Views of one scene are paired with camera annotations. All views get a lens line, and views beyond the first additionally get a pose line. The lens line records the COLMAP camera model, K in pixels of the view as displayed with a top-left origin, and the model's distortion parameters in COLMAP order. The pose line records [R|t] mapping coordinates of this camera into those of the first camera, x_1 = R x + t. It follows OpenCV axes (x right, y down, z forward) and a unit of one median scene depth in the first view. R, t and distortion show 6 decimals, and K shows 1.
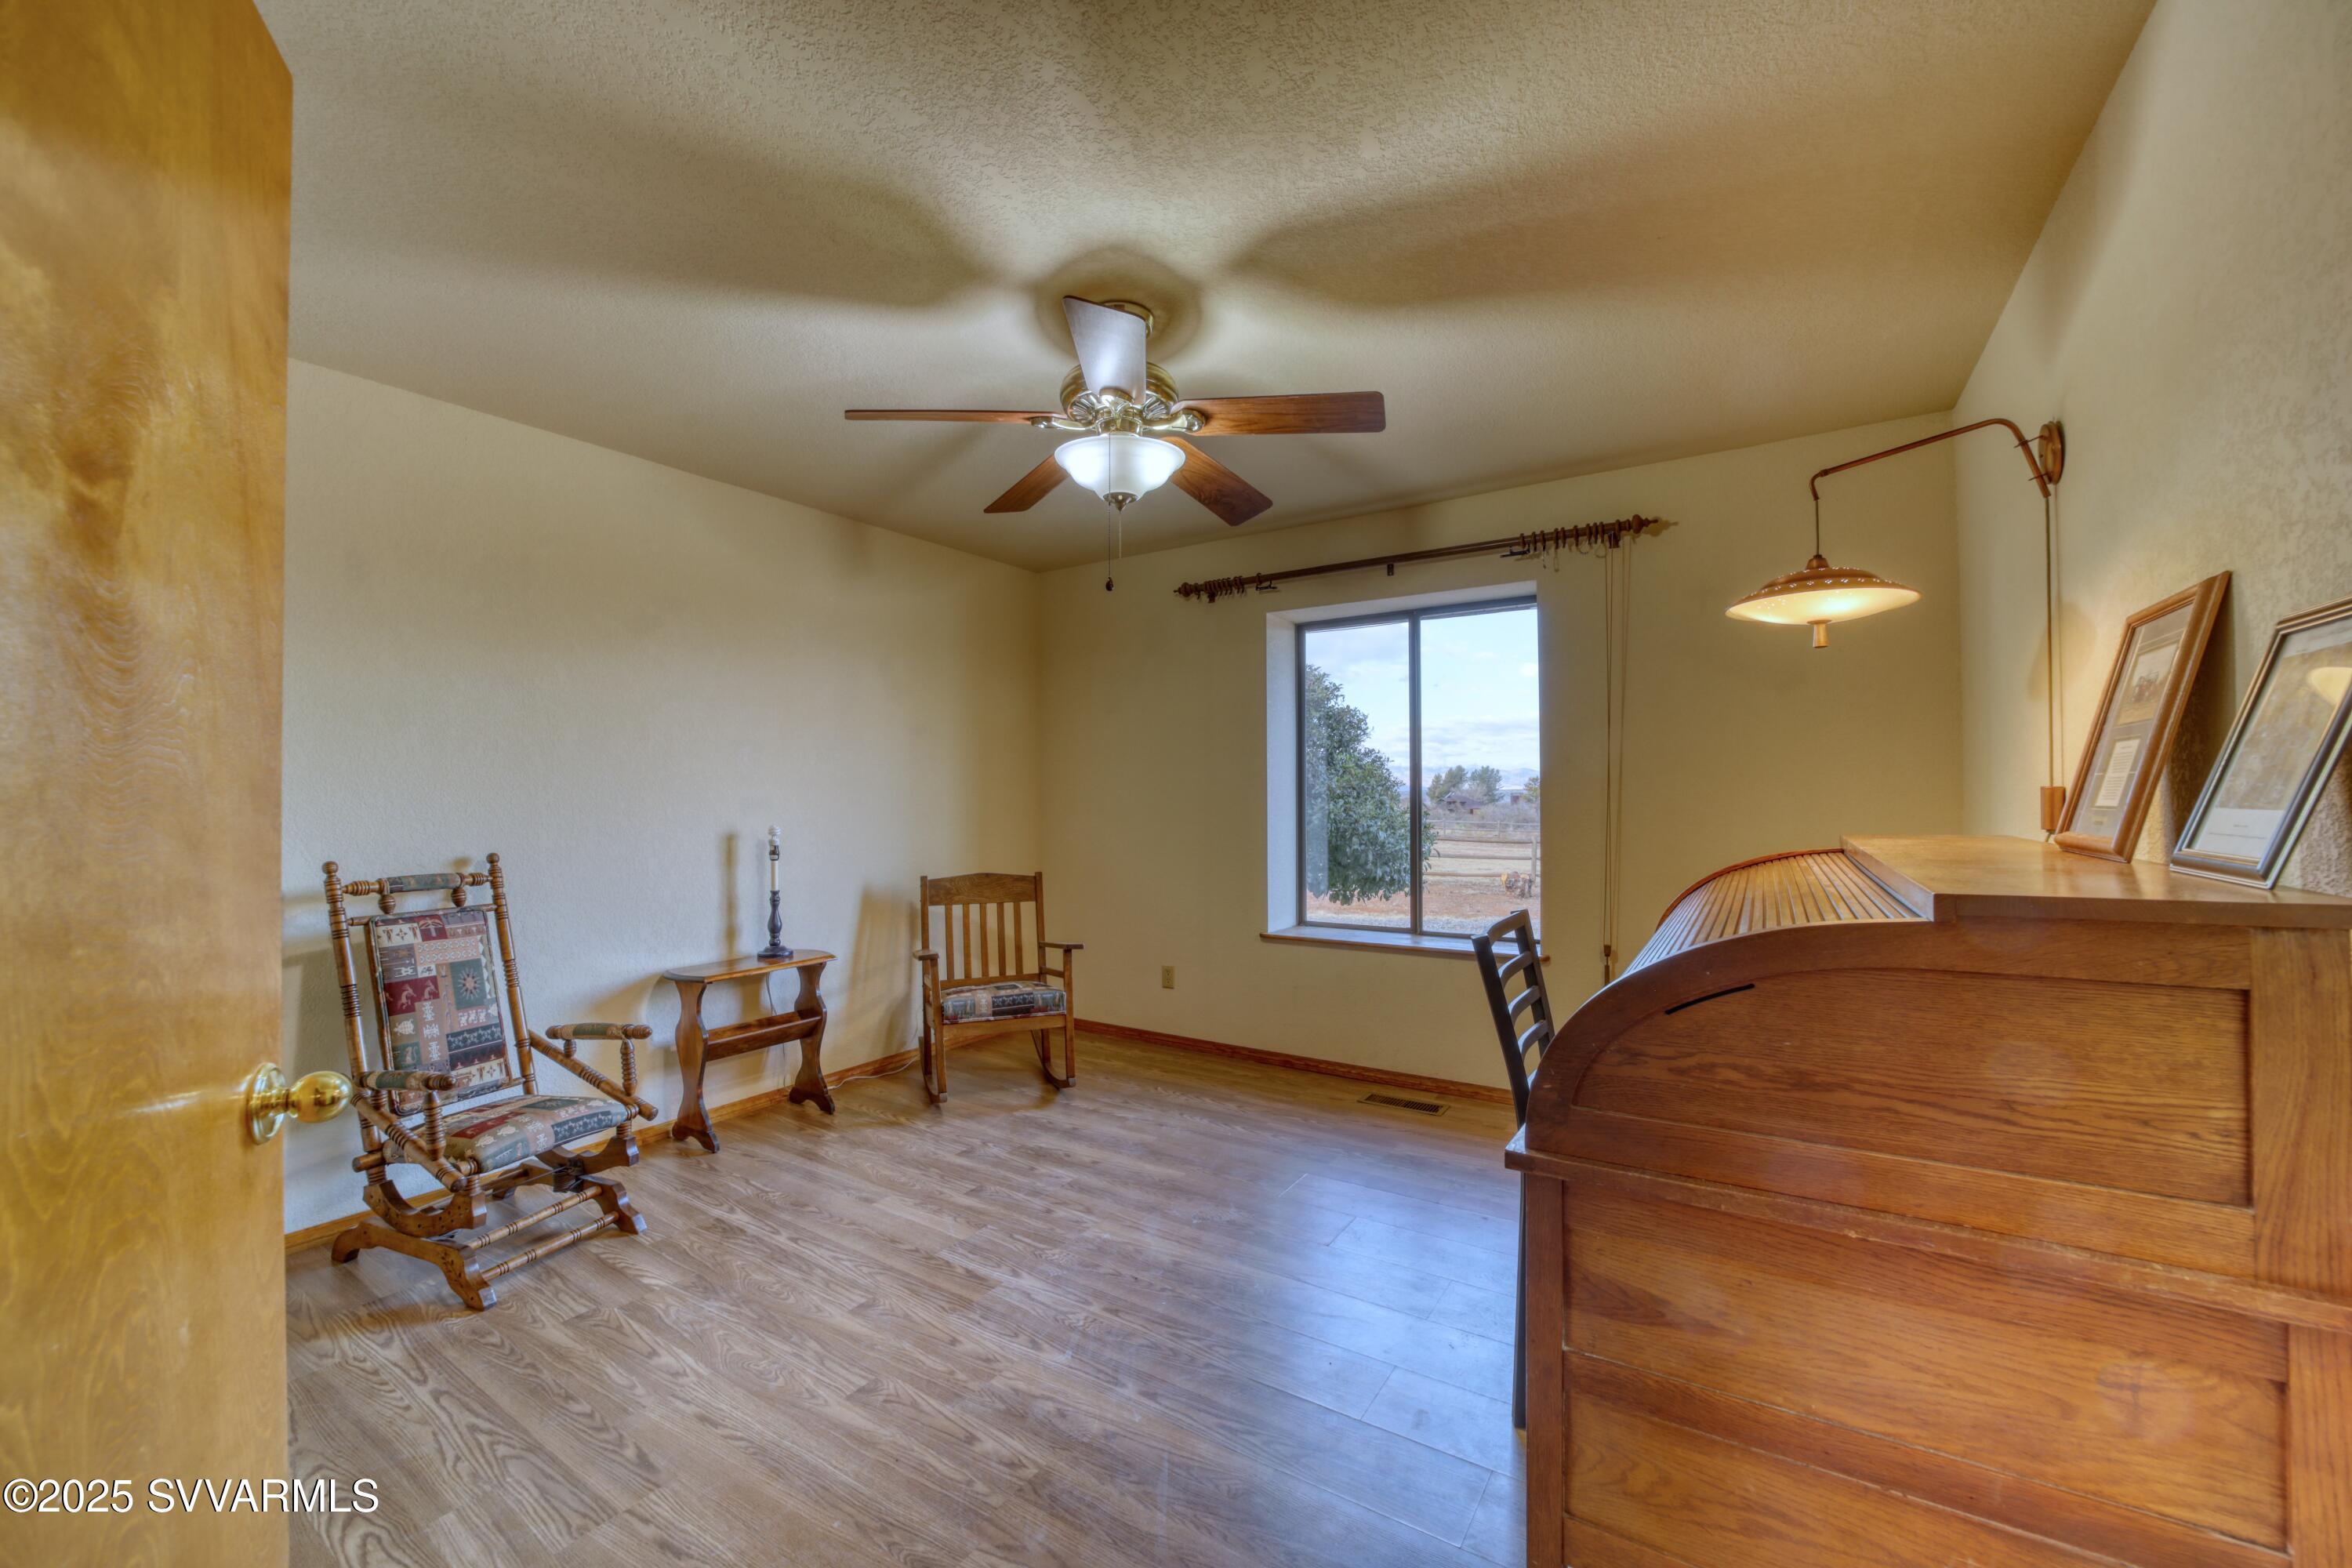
lens RADIAL K [[902.4, 0, 1176.0], [0, 902.4, 784.0], [0, 0, 1]] dist [-0.020781, -0.000035]
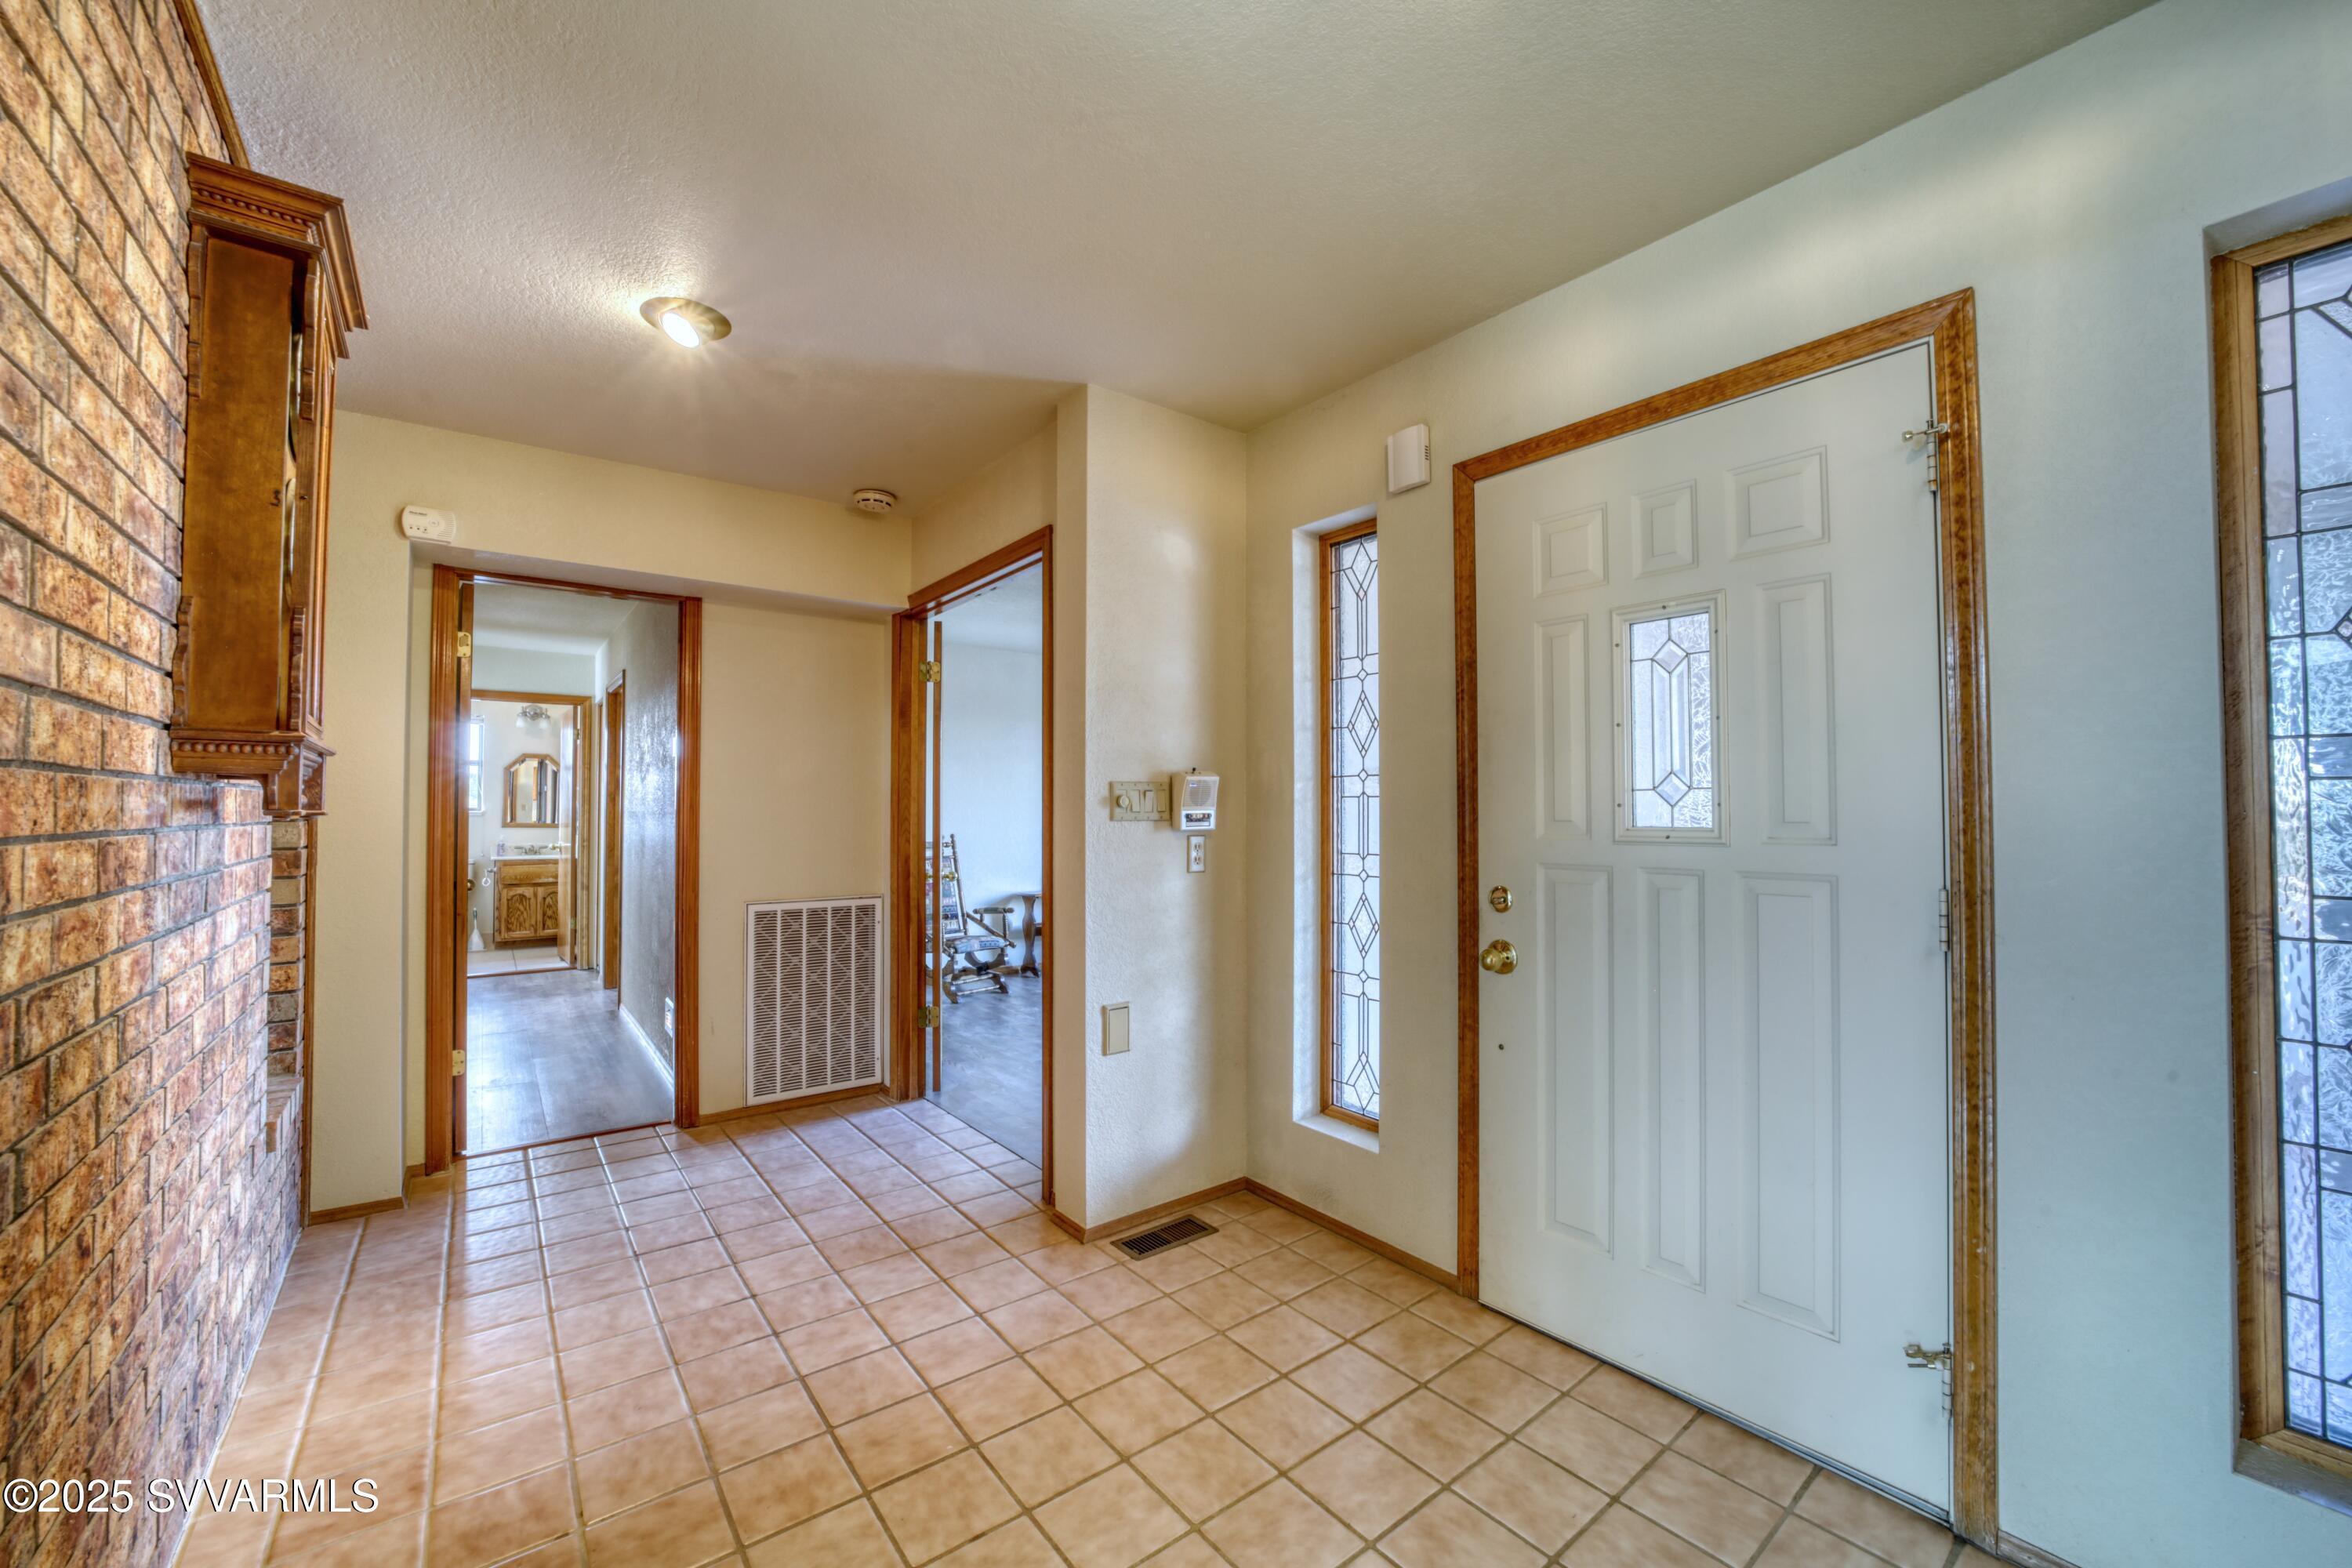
lens RADIAL K [[902.4, 0, 1176.0], [0, 902.4, 784.0], [0, 0, 1]] dist [-0.020781, -0.000035]
pose [[0.941409, -0.004778, -0.337234, 0.379732], [-0.000442, 0.999881, -0.015402, -0.010522], [0.337268, 0.014648, 0.941295, -0.672432]]
